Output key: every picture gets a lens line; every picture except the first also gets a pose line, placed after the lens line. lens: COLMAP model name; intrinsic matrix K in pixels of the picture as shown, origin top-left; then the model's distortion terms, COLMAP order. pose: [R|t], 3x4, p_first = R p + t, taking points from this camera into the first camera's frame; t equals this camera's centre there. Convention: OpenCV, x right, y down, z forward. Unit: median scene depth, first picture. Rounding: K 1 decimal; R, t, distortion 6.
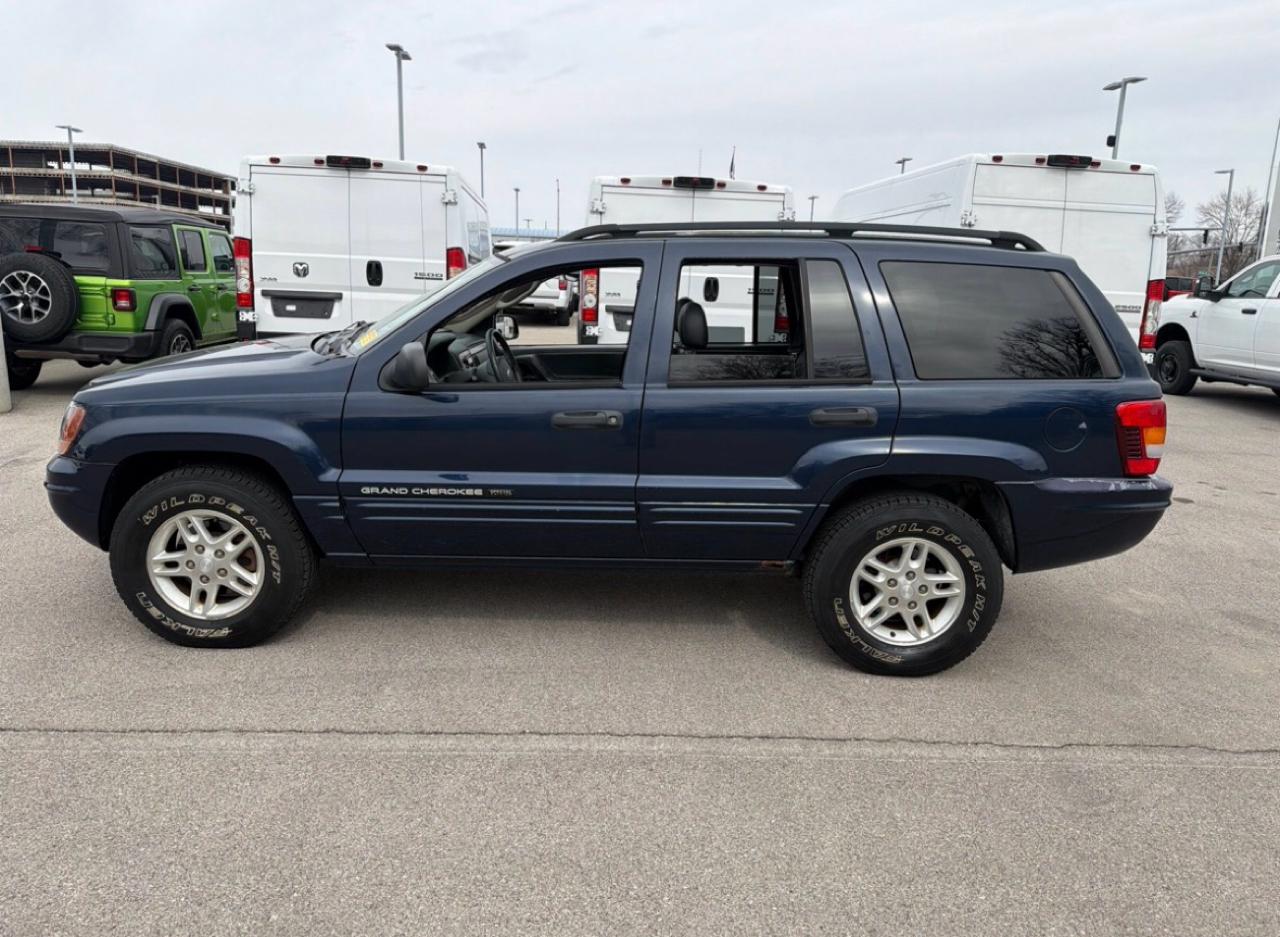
lens RADIAL K [[913.3, 0, 647.4], [0, 913.3, 444.6], [0, 0, 1]] dist [0.061337, -0.055623]
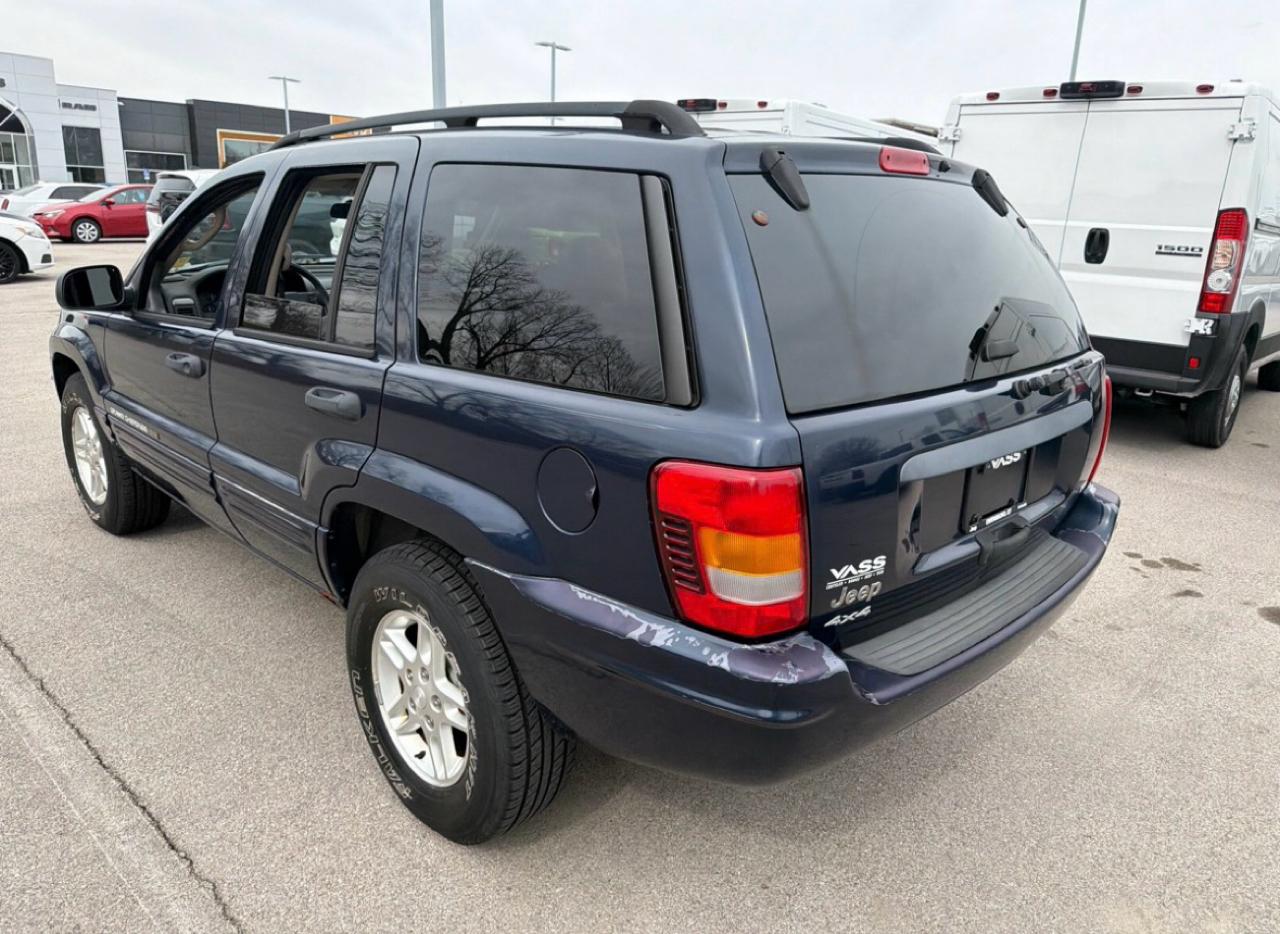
lens RADIAL K [[913.3, 0, 647.4], [0, 913.3, 443.1], [0, 0, 1]] dist [0.061337, -0.055623]
pose [[0.680595, 0.163355, -0.714217, 0.821093], [-0.143786, 0.985651, 0.088420, -0.090490], [0.718412, 0.042516, 0.694317, 0.674149]]
